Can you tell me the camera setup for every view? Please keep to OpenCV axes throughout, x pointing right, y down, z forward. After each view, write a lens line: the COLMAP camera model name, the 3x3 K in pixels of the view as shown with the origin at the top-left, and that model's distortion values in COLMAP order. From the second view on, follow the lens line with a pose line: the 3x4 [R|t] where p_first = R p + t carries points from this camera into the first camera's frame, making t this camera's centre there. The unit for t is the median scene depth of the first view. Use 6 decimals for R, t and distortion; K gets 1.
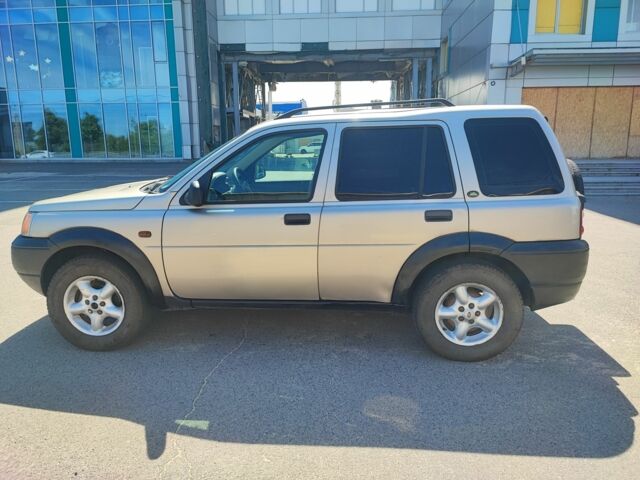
lens RADIAL K [[454.4, 0, 309.6], [0, 454.4, 226.9], [0, 0, 1]] dist [0.032671, -0.049623]
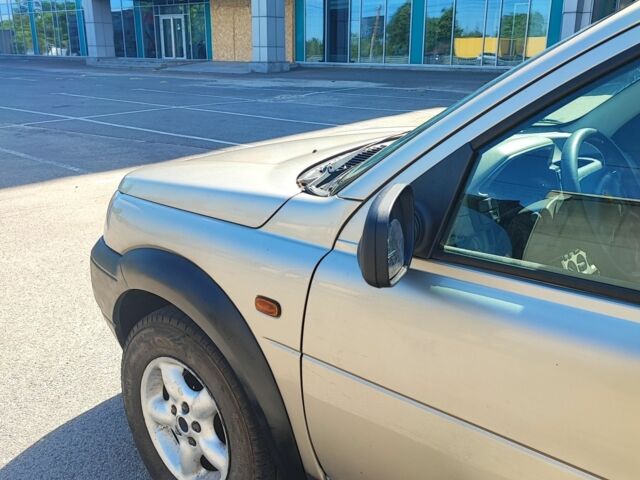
lens RADIAL K [[613.4, 0, 326.5], [0, 613.4, 230.9], [0, 0, 1]] dist [0.011757, 0.032413]
pose [[0.807912, 0.179331, -0.561354, -0.057368], [-0.114905, 0.982228, 0.148411, -0.115821], [0.577992, -0.055401, 0.814160, 0.603630]]
